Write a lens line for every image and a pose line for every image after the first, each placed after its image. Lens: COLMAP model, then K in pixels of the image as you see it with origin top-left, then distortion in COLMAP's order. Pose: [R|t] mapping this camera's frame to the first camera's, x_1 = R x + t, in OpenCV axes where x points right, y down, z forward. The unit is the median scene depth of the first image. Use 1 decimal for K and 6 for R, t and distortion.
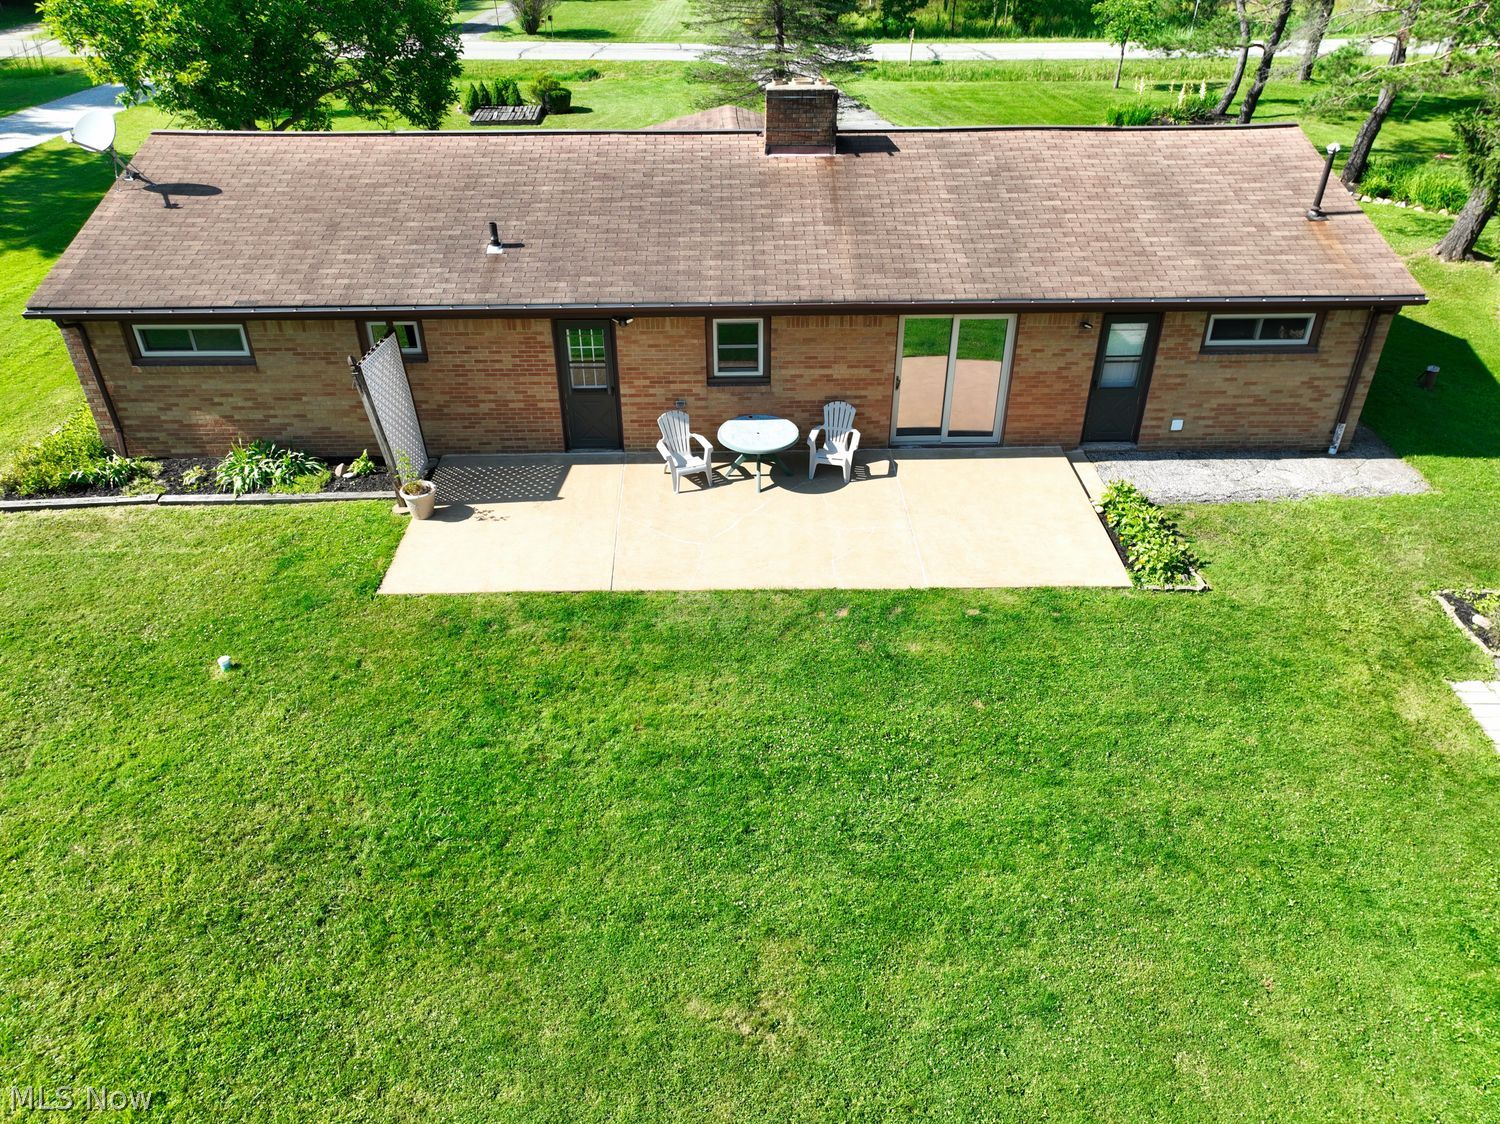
lens RADIAL K [[1053.7, 0, 752.2], [0, 1053.7, 565.9], [0, 0, 1]] dist [0.002182, 0.012526]
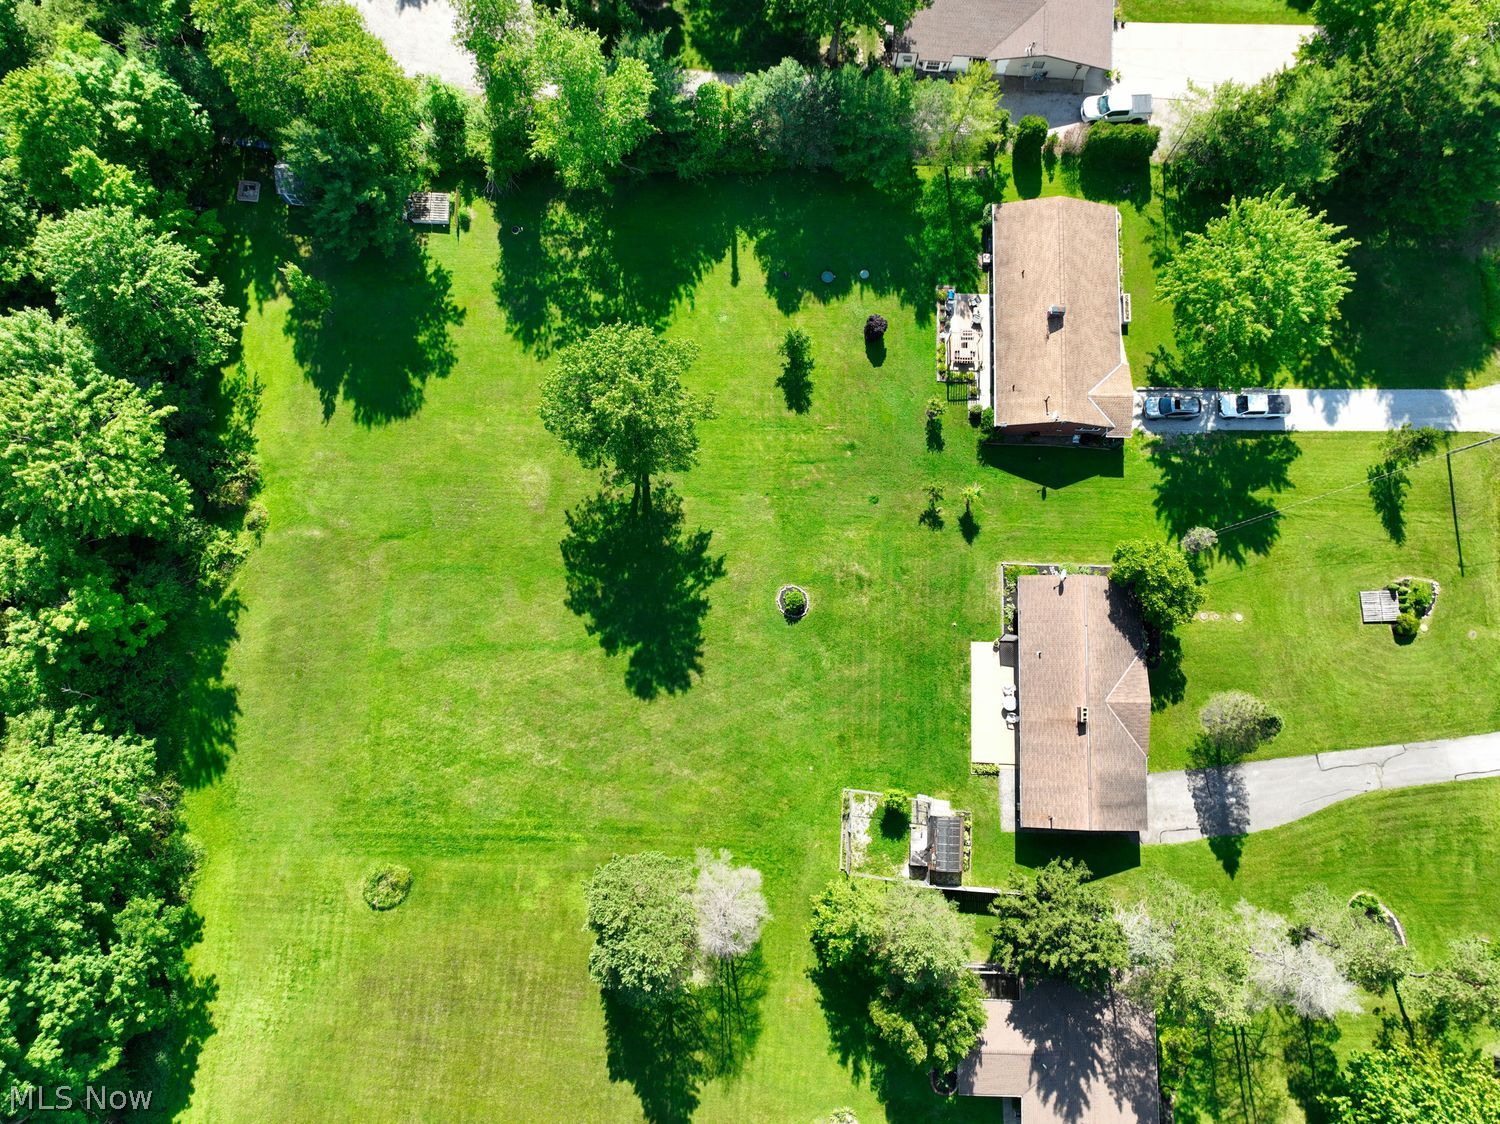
lens RADIAL K [[1053.7, 0, 754.7], [0, 1053.7, 565.9], [0, 0, 1]] dist [0.002182, 0.012526]
pose [[-0.057246, 0.986028, -0.156434, 0.238570], [-0.546570, 0.100170, 0.831401, -4.054571], [0.835455, 0.133096, 0.533199, -3.142862]]
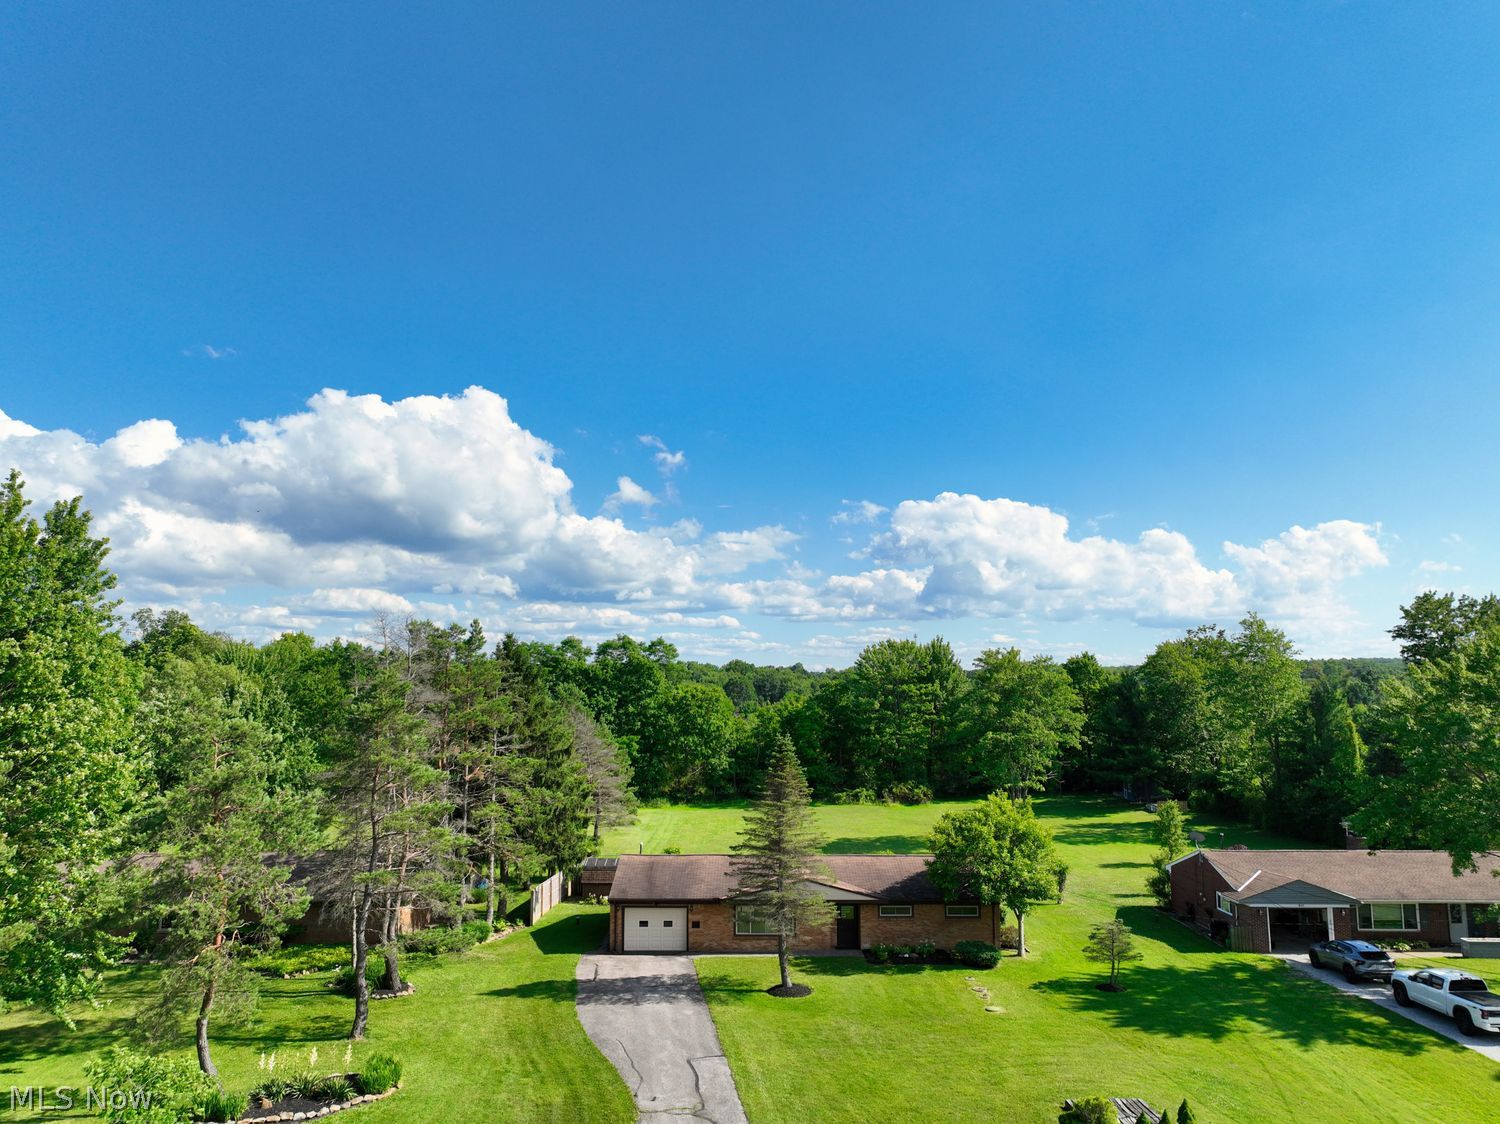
lens RADIAL K [[1053.7, 0, 755.1], [0, 1053.7, 564.1], [0, 0, 1]] dist [0.002182, 0.012526]
pose [[-0.999591, 0.012265, 0.025831, 0.033037], [0.022436, 0.896457, 0.442562, -3.071293], [-0.017728, 0.442960, -0.896366, 4.099014]]
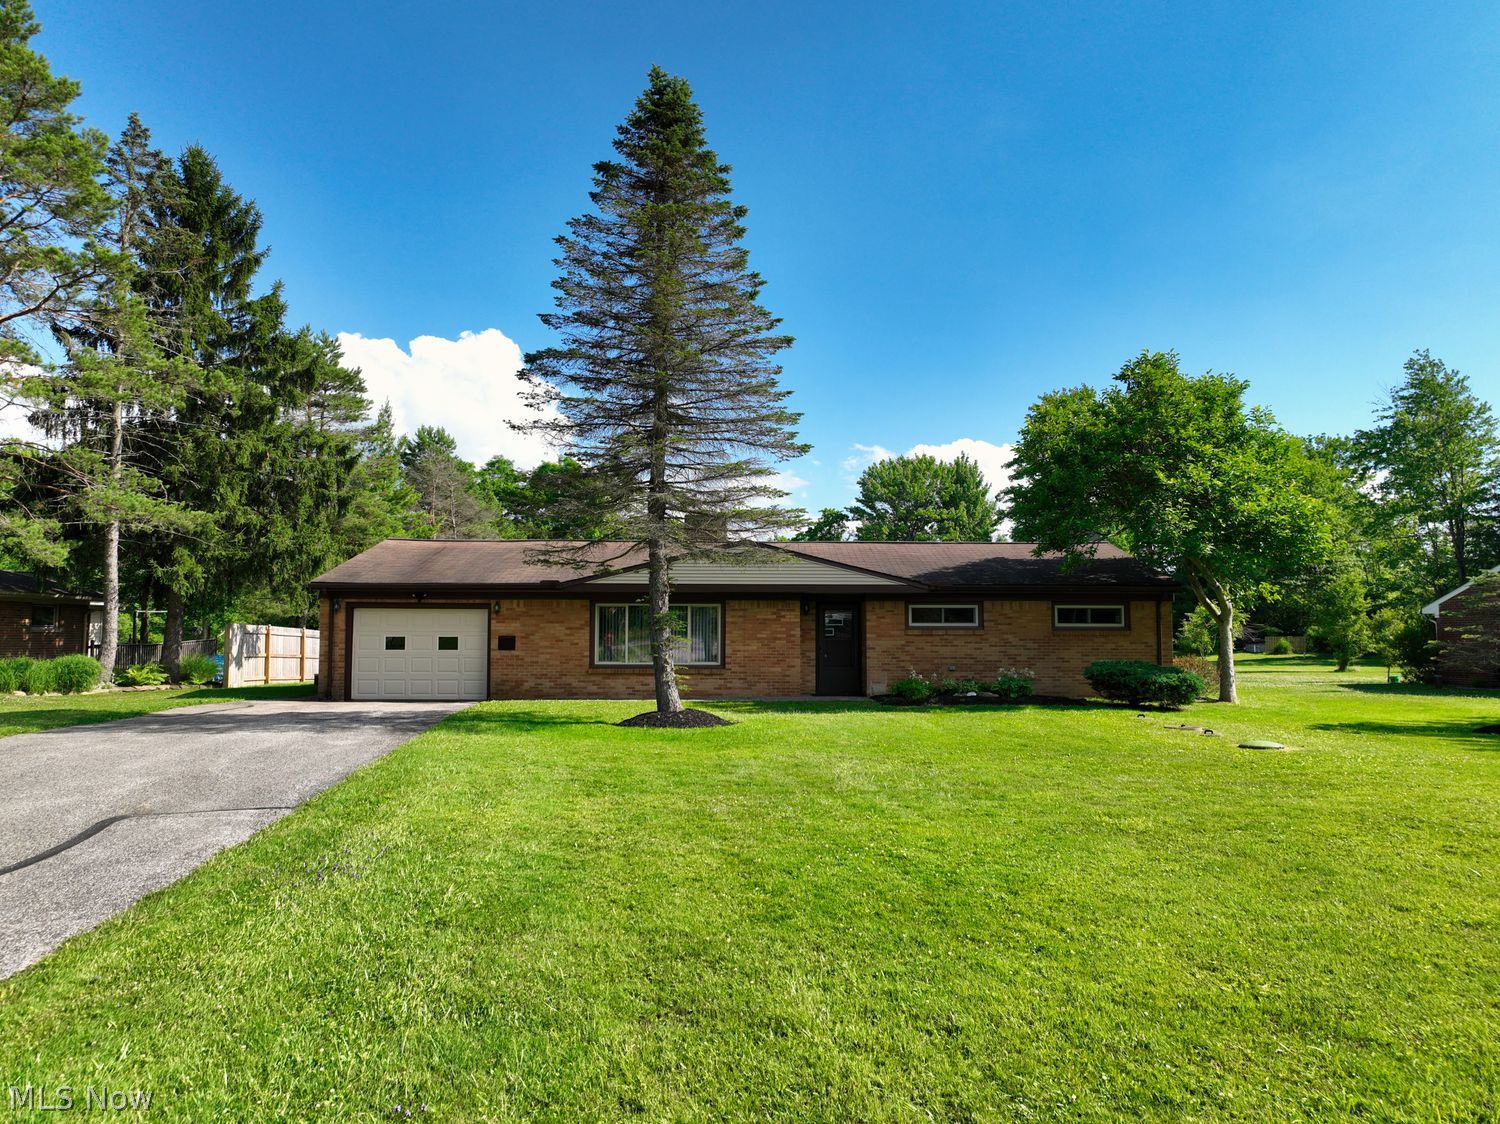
lens RADIAL K [[1053.7, 0, 755.7], [0, 1053.7, 559.7], [0, 0, 1]] dist [0.002182, 0.012526]
pose [[-0.999568, 0.007988, 0.028271, -0.087663], [0.020699, 0.874402, 0.484760, -1.361100], [-0.020848, 0.485136, -0.874190, 2.846301]]
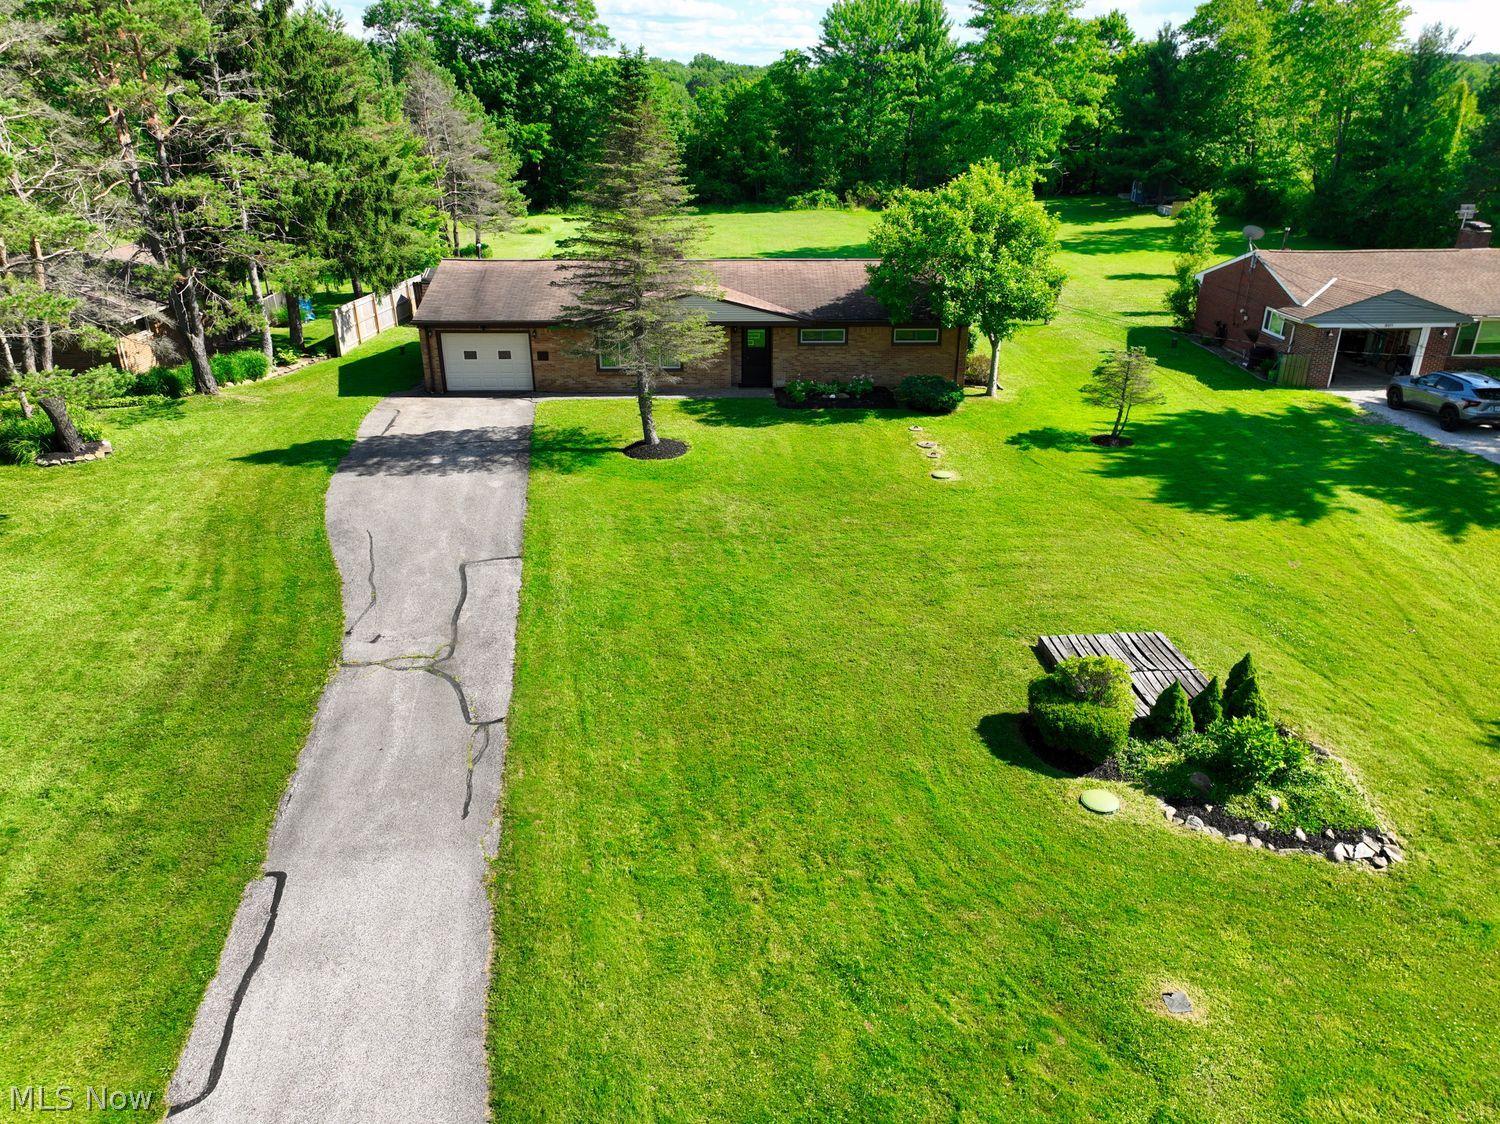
lens RADIAL K [[1053.7, 0, 746.9], [0, 1053.7, 564.4], [0, 0, 1]] dist [0.002182, 0.012526]
pose [[-0.999855, 0.004124, 0.016529, -0.185477], [0.016109, 0.544465, 0.838629, -2.289686], [-0.005541, 0.838774, -0.544452, 3.284782]]
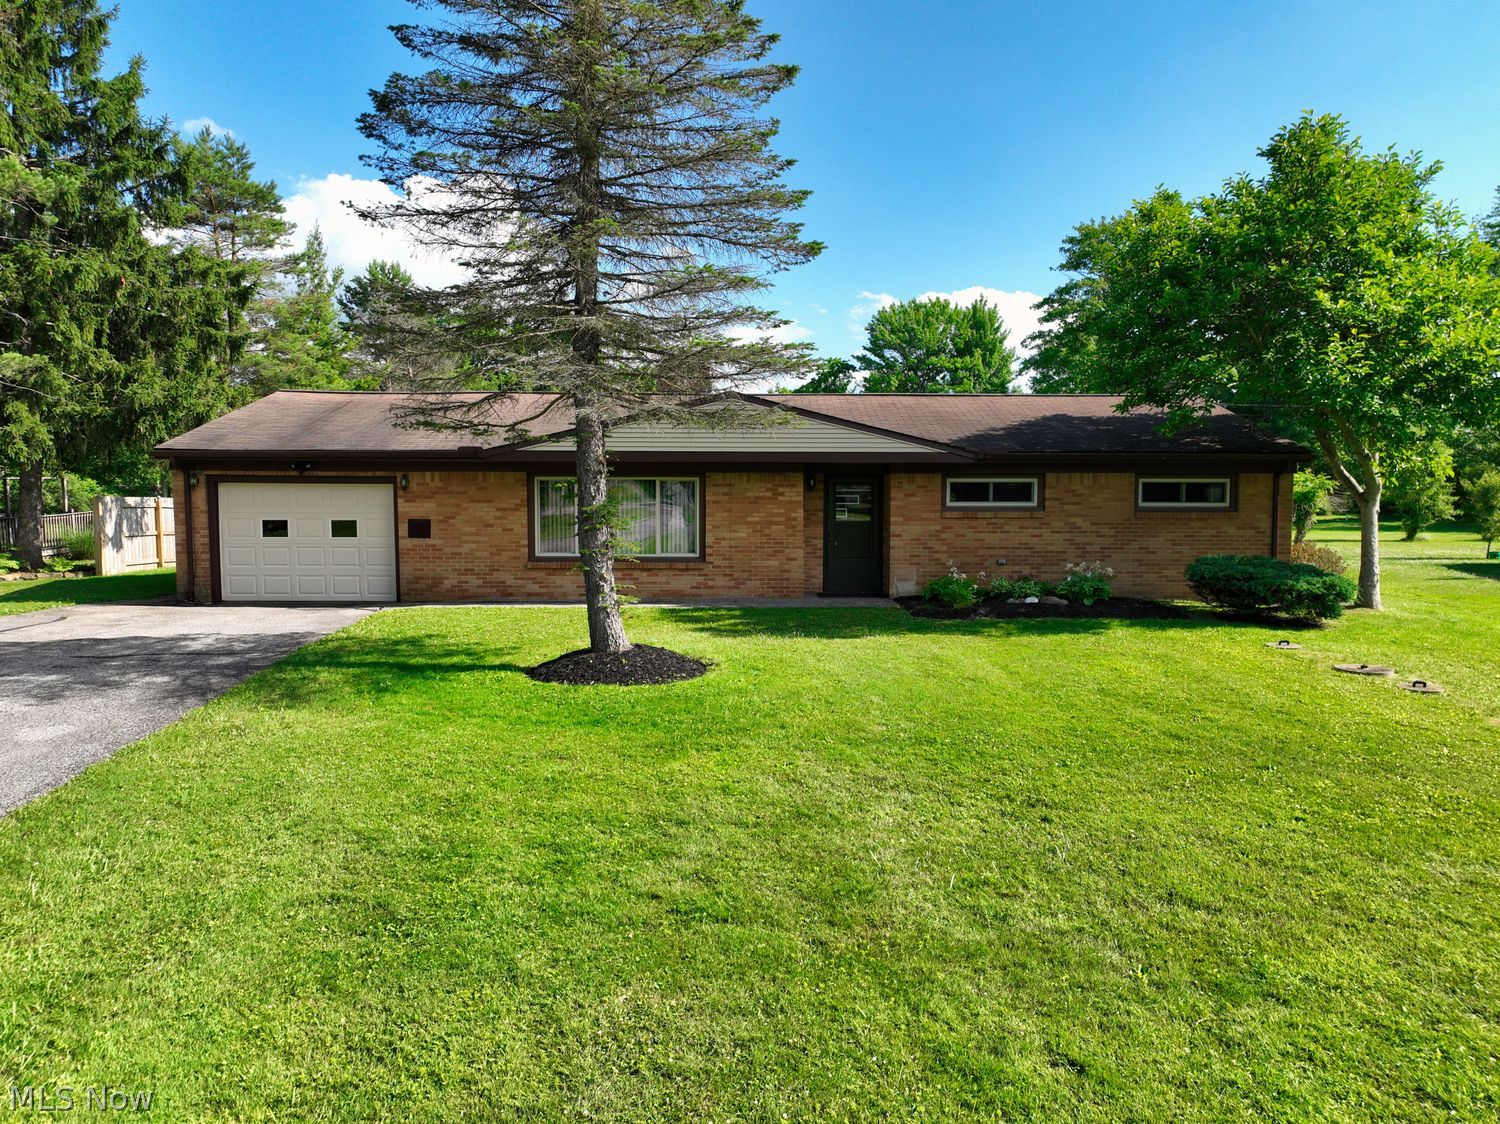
lens RADIAL K [[1053.7, 0, 755.7], [0, 1053.7, 564.7], [0, 0, 1]] dist [0.002182, 0.012526]
pose [[-0.999517, 0.004460, 0.030746, -0.091035], [0.022168, 0.795753, 0.605216, -1.183739], [-0.021767, 0.605605, -0.795467, 2.511794]]
